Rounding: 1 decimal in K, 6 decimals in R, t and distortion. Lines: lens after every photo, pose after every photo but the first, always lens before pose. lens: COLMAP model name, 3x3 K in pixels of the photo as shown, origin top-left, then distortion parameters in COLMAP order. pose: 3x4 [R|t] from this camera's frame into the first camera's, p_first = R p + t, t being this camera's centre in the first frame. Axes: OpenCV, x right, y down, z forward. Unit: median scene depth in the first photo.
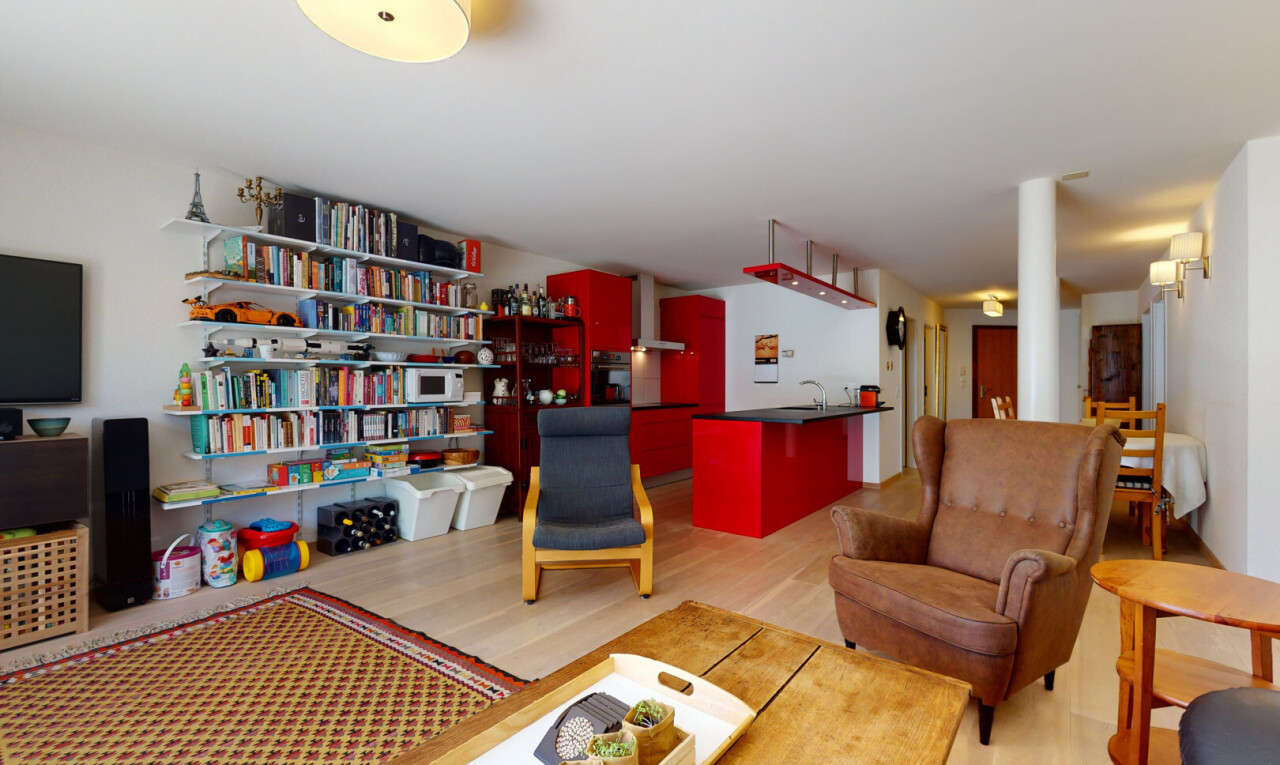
lens RADIAL K [[555.0, 0, 641.6], [0, 555.0, 385.0], [0, 0, 1]] dist [0.000622, -0.000113]
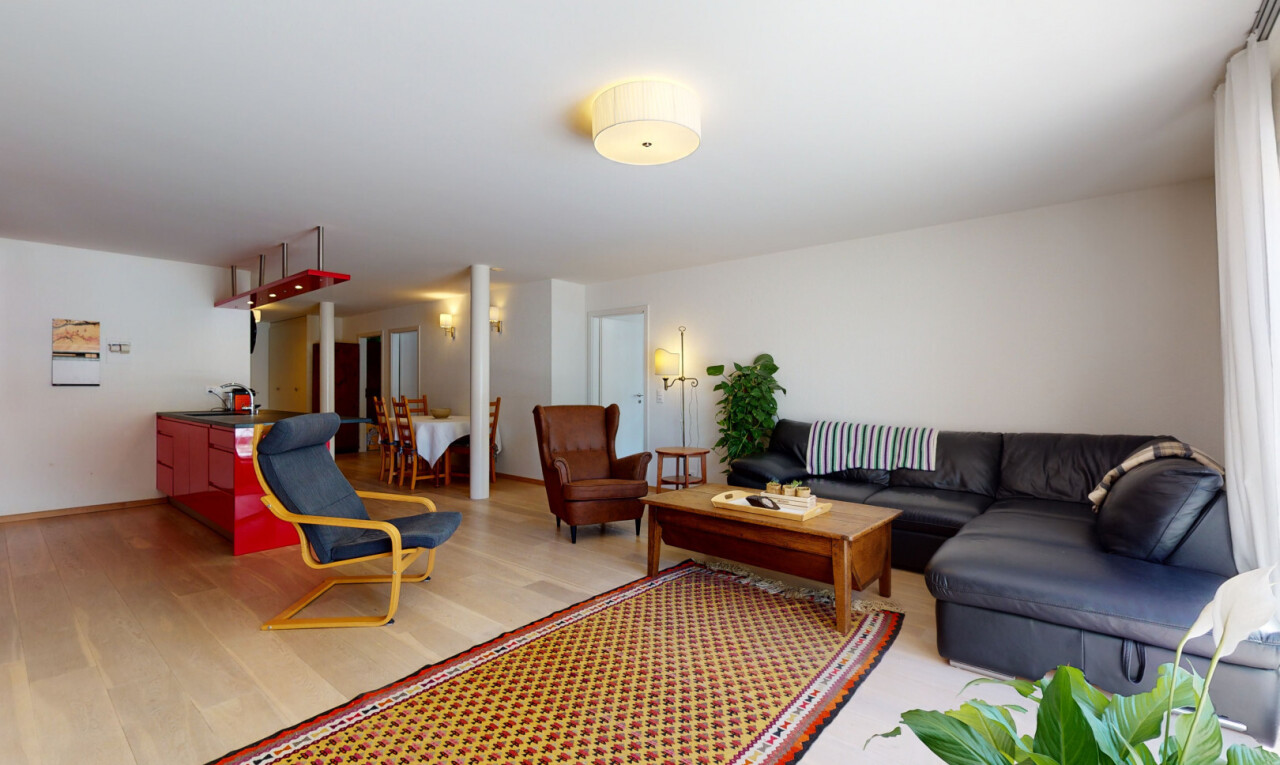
lens RADIAL K [[555.0, 0, 640.5], [0, 555.0, 384.2], [0, 0, 1]] dist [0.000622, -0.000113]
pose [[0.052374, 0.002828, 0.998624, -0.862744], [0.002593, 0.999992, -0.002968, -0.003014], [-0.998624, 0.002745, 0.052366, 0.411834]]
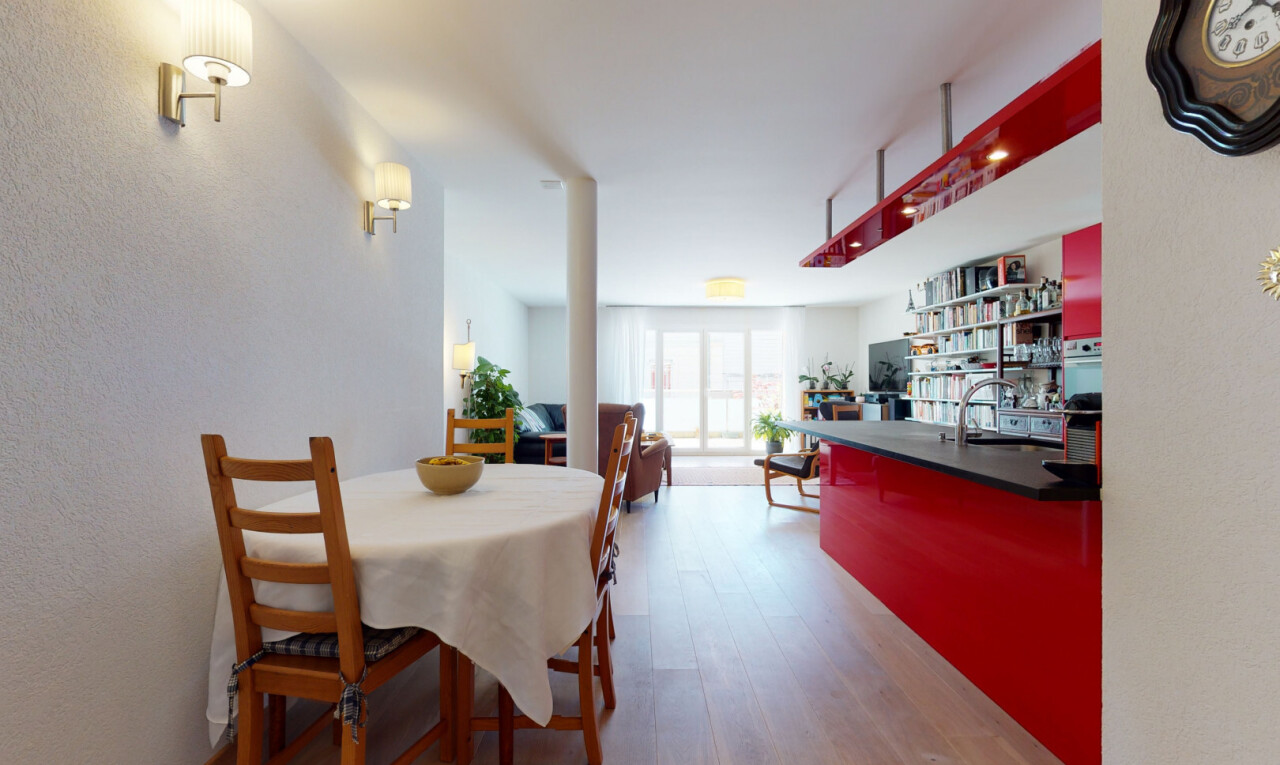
lens RADIAL K [[555.0, 0, 635.5], [0, 555.0, 382.9], [0, 0, 1]] dist [0.000622, -0.000113]
pose [[-0.794275, -0.001184, -0.607557, 1.138380], [0.000458, 0.999997, -0.002546, -0.005875], [0.607558, -0.002300, -0.794272, 1.701206]]
